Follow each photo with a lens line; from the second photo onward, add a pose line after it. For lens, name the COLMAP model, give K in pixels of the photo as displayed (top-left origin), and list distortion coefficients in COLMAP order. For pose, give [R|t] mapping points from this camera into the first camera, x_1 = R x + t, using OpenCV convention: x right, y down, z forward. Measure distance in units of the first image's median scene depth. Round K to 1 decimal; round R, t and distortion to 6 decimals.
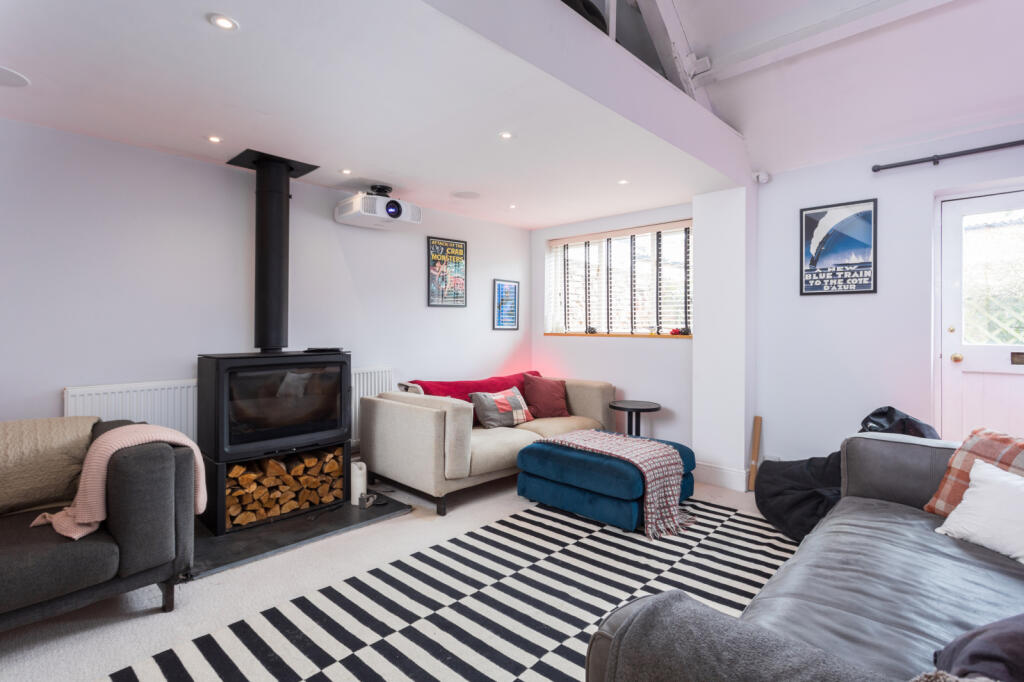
lens RADIAL K [[512.4, 0, 532.7], [0, 512.4, 320.7], [0, 0, 1]] dist [0.005608, 0.000480]
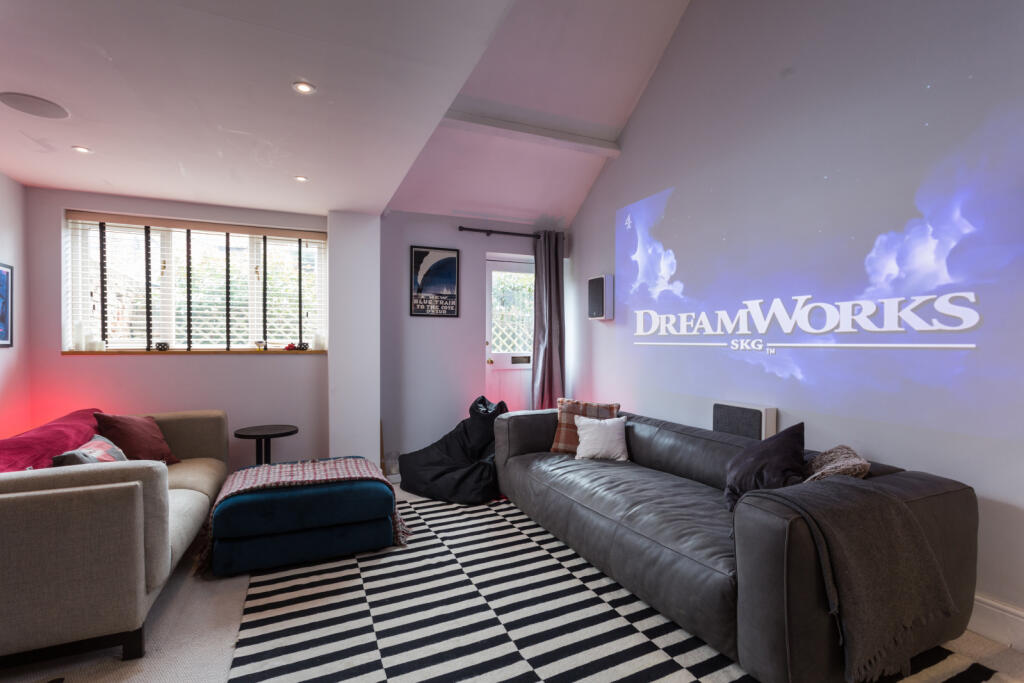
lens RADIAL K [[476.8, 0, 515.3], [0, 476.8, 346.1], [0, 0, 1]] dist [0.001784, 0.000373]
pose [[0.389579, -0.006453, 0.920971, -0.455766], [-0.006700, 0.999929, 0.009840, 0.010314], [-0.920969, -0.010004, 0.389508, 0.341949]]
